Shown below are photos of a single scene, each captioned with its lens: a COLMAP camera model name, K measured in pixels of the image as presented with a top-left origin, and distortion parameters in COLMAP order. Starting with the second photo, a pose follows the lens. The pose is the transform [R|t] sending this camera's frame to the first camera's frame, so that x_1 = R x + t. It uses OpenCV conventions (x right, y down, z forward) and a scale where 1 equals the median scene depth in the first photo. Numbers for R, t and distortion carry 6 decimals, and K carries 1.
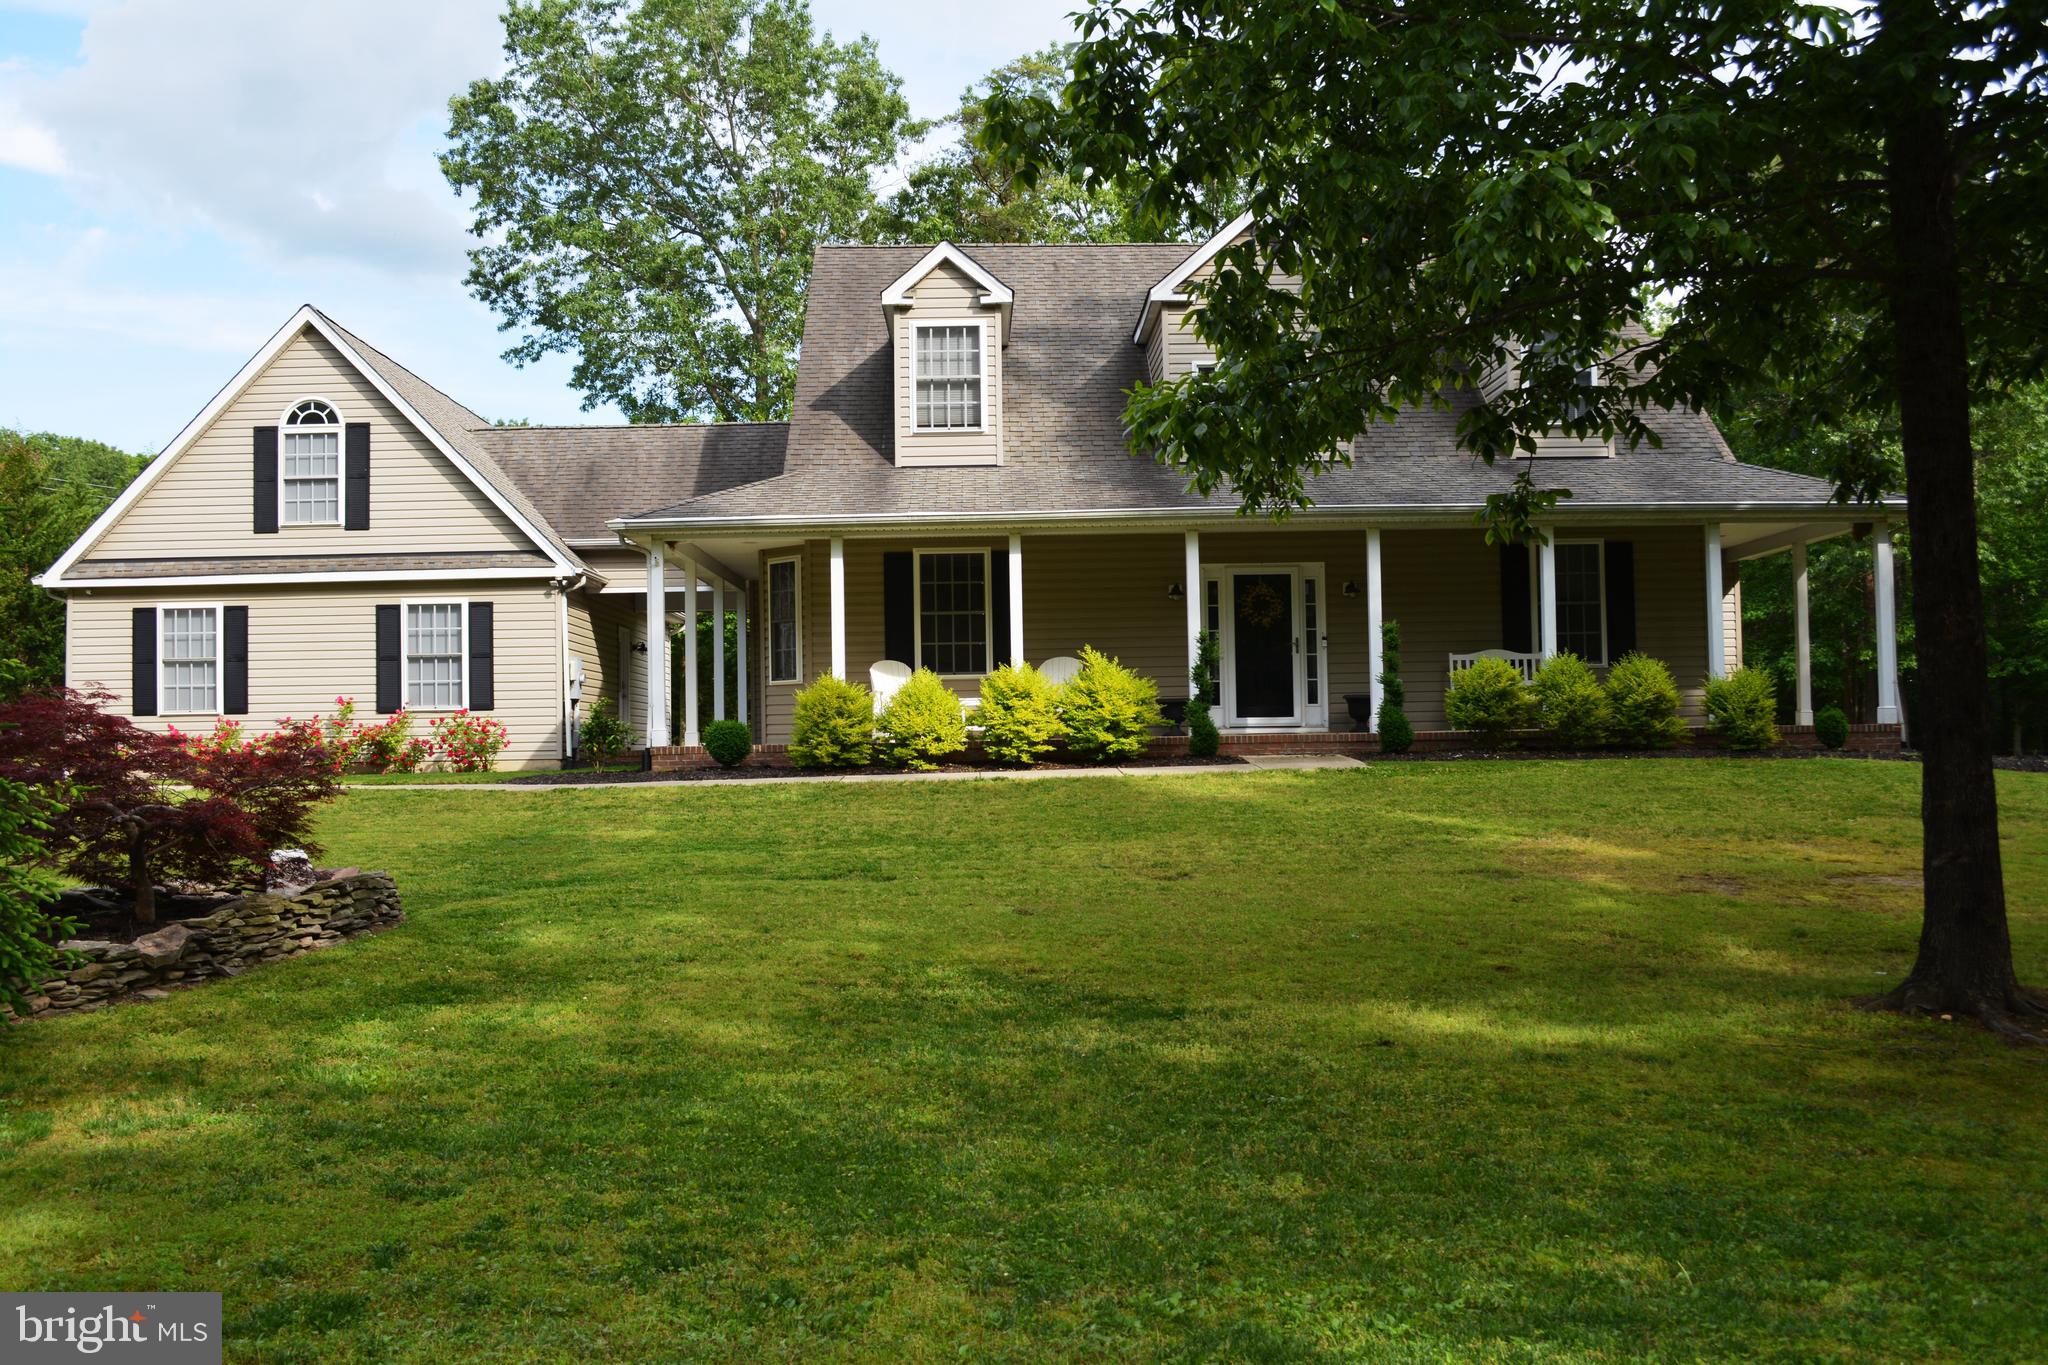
lens RADIAL K [[1930.5, 0, 1024.0], [0, 1930.5, 682.5], [0, 0, 1]] dist [-0.072894, 0.018434]
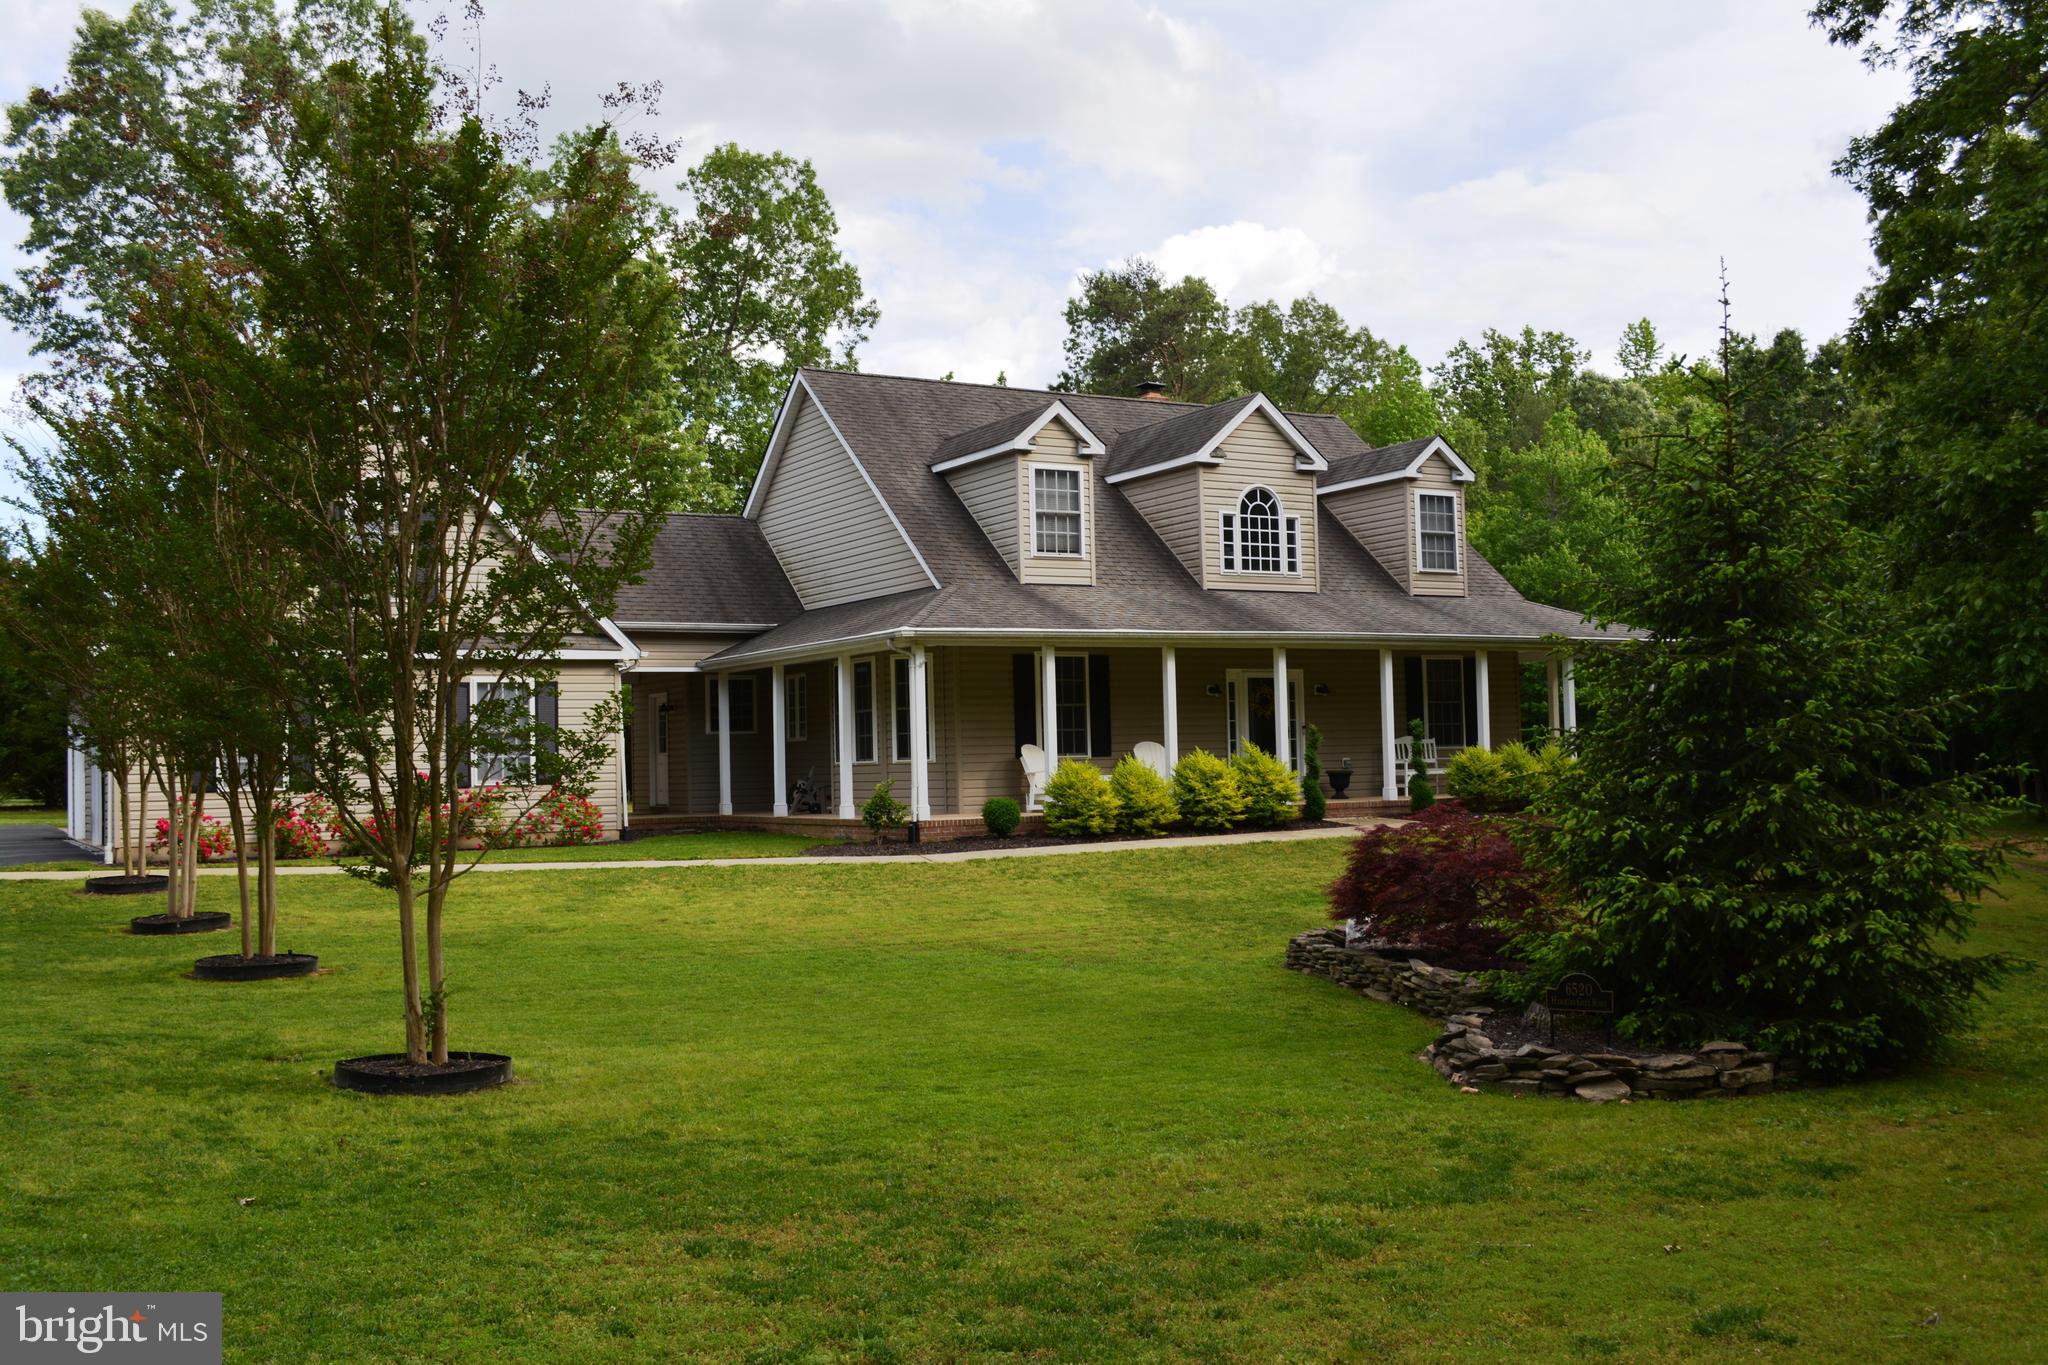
lens RADIAL K [[1930.5, 0, 1024.0], [0, 1930.5, 682.5], [0, 0, 1]] dist [-0.072894, 0.018434]
pose [[0.870981, 0.017065, 0.491021, -0.616745], [-0.008464, 0.999769, -0.019731, -0.024170], [-0.491244, 0.013029, 0.870924, -0.051075]]
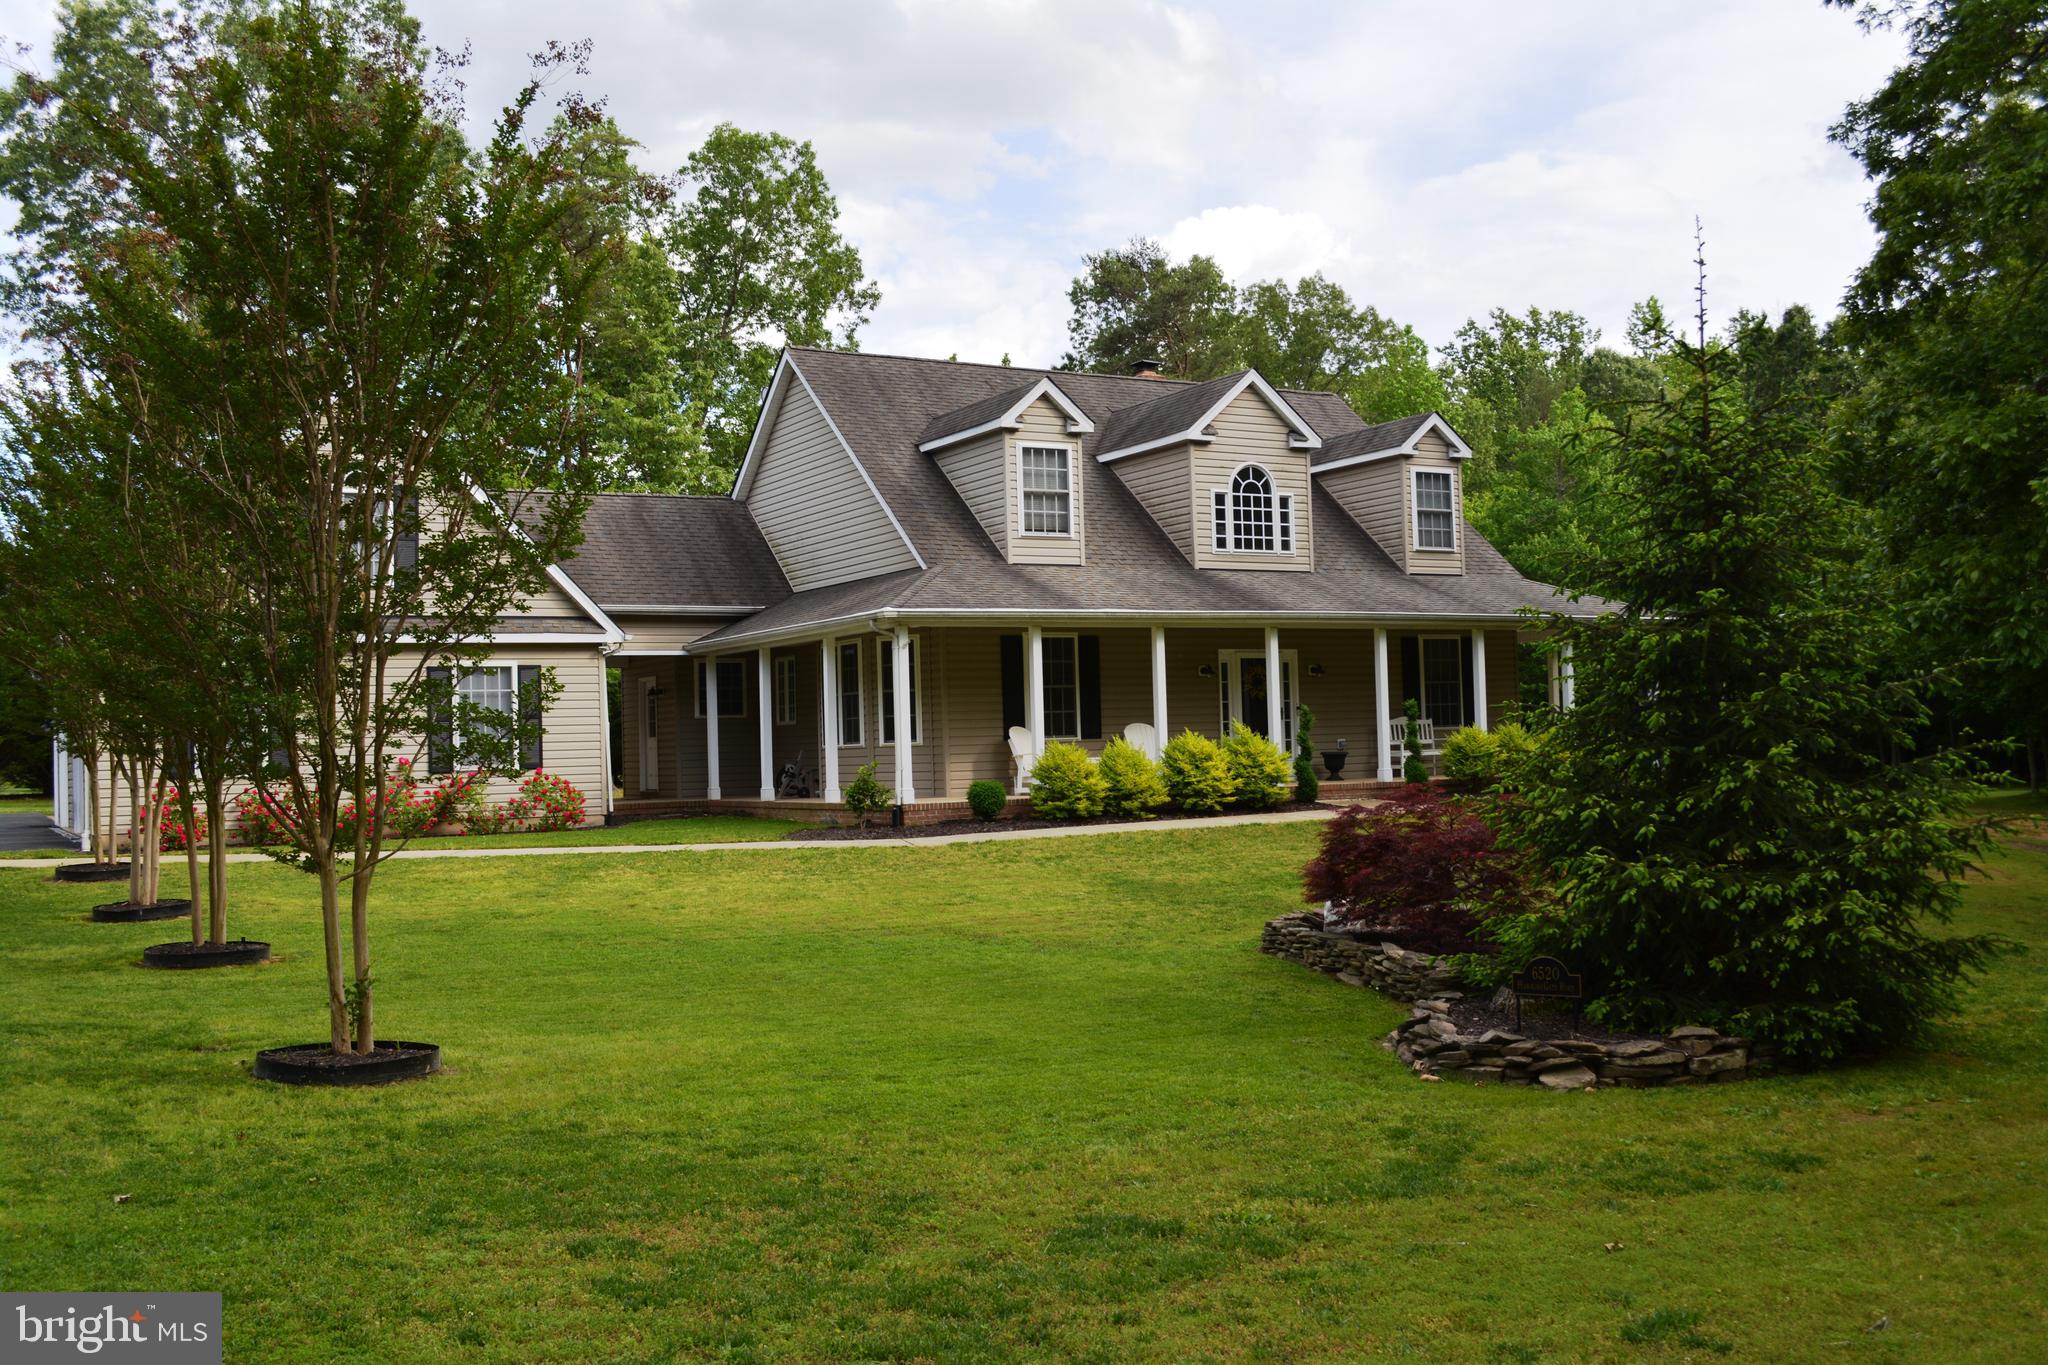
lens RADIAL K [[1930.5, 0, 1024.0], [0, 1930.5, 682.5], [0, 0, 1]] dist [-0.072894, 0.018434]
pose [[0.875050, 0.008987, 0.483949, -0.595626], [-0.003672, 0.999922, -0.011930, -0.022431], [-0.484018, 0.008662, 0.875015, -0.046294]]
